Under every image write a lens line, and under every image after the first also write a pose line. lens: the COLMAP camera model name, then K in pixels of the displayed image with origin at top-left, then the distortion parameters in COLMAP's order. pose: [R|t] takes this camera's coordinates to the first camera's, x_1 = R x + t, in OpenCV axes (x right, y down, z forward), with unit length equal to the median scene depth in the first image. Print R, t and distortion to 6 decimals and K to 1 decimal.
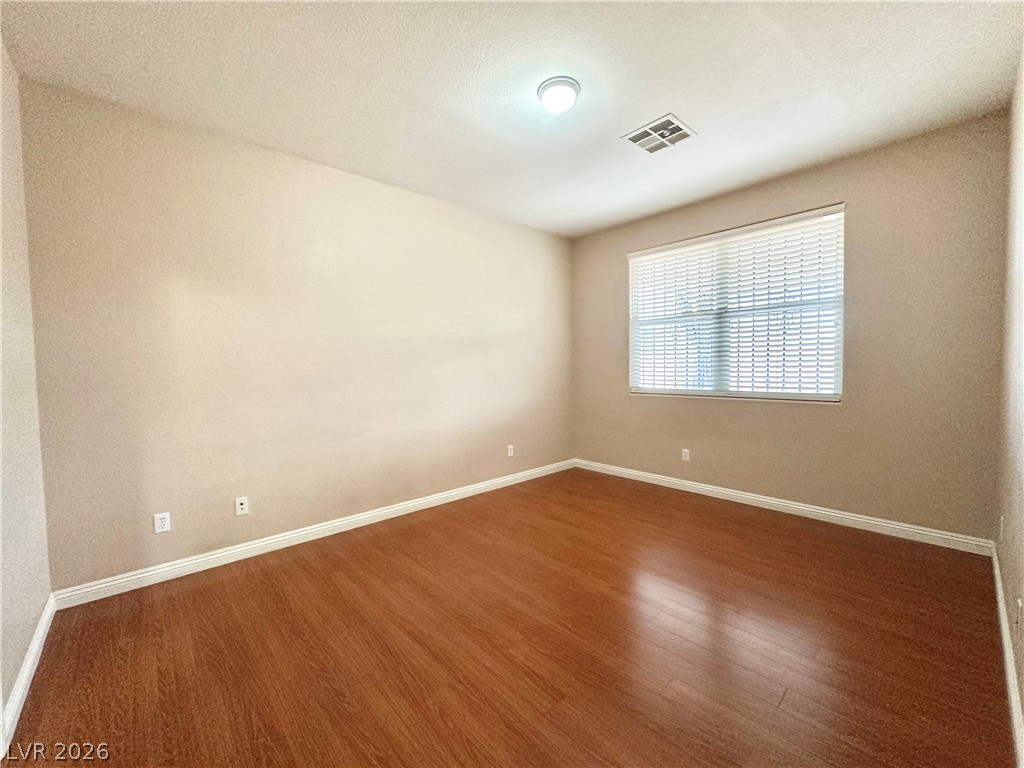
lens RADIAL K [[407.2, 0, 512.3], [0, 407.2, 382.1], [0, 0, 1]] dist [-0.002089, -0.000139]
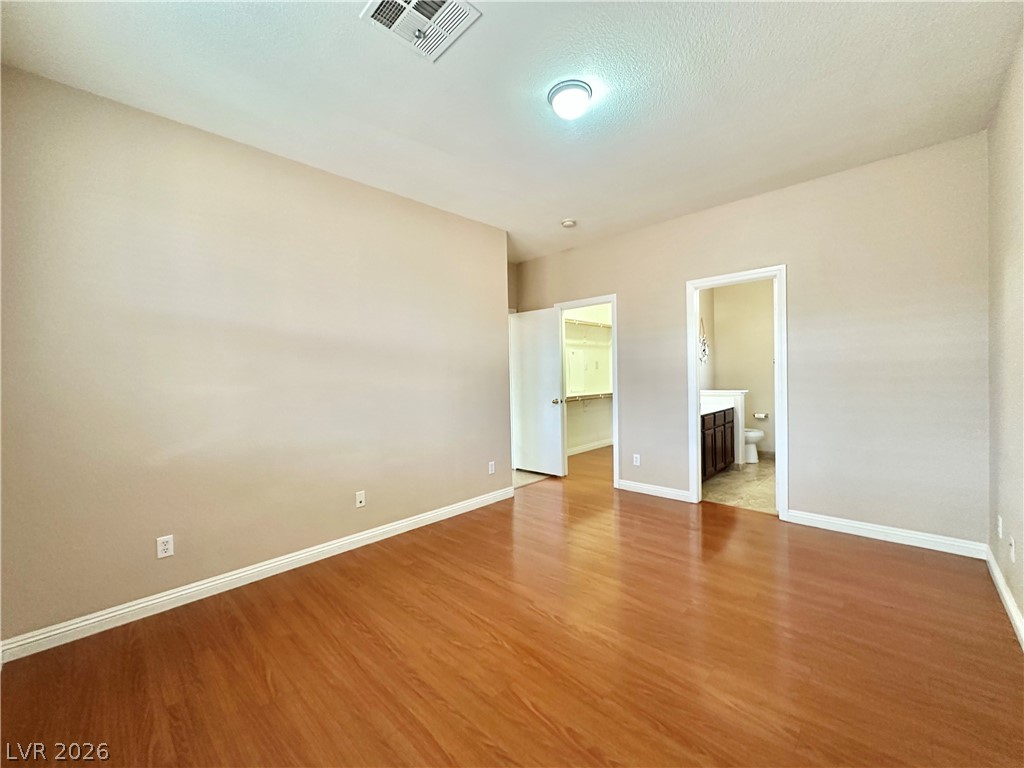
lens RADIAL K [[407.2, 0, 507.9], [0, 407.2, 384.8], [0, 0, 1]] dist [-0.002089, -0.000139]
pose [[-0.997491, 0.040734, -0.057906, 0.206537], [0.037040, 0.997294, 0.063496, -0.055157], [0.060336, 0.061192, -0.996301, 1.225643]]
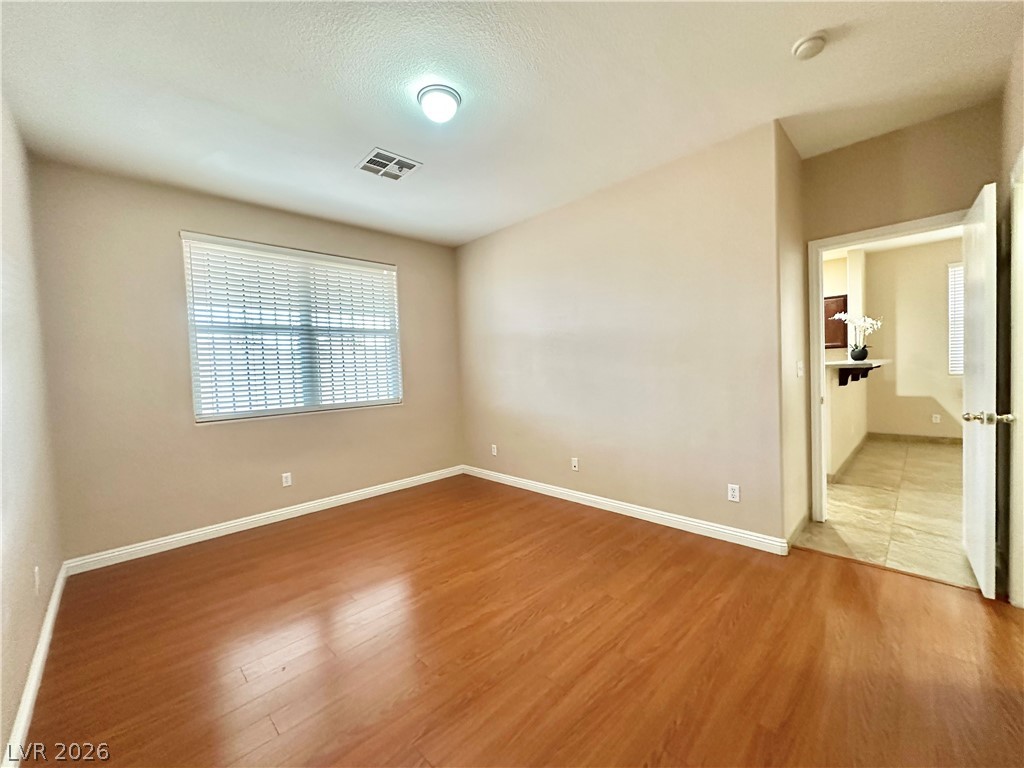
lens RADIAL K [[407.2, 0, 507.3], [0, 407.2, 382.1], [0, 0, 1]] dist [-0.002089, -0.000139]
pose [[-0.023066, -0.016536, 0.999597, -0.549965], [0.082686, 0.996406, 0.018391, -0.017087], [-0.996309, 0.083077, -0.021616, 0.559254]]
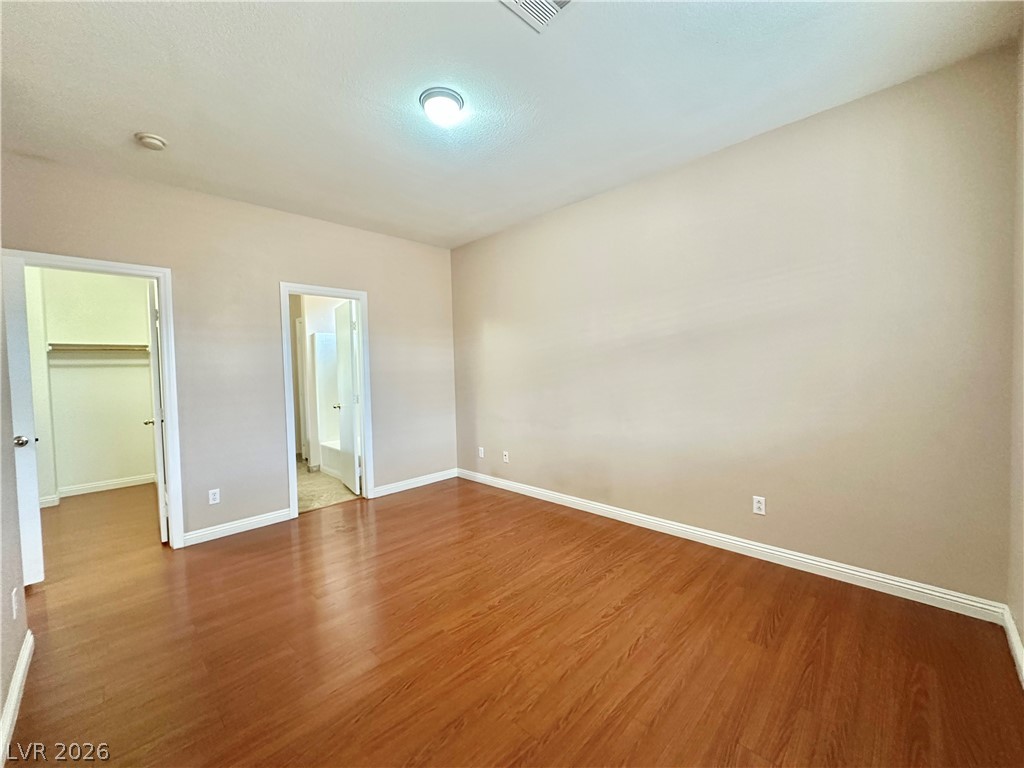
lens RADIAL K [[407.2, 0, 517.3], [0, 407.2, 385.6], [0, 0, 1]] dist [-0.002089, -0.000139]
pose [[0.056566, 0.056866, -0.996778, 0.692253], [-0.014275, 0.998321, 0.056144, -0.052887], [0.998297, 0.011054, 0.057282, 0.693335]]
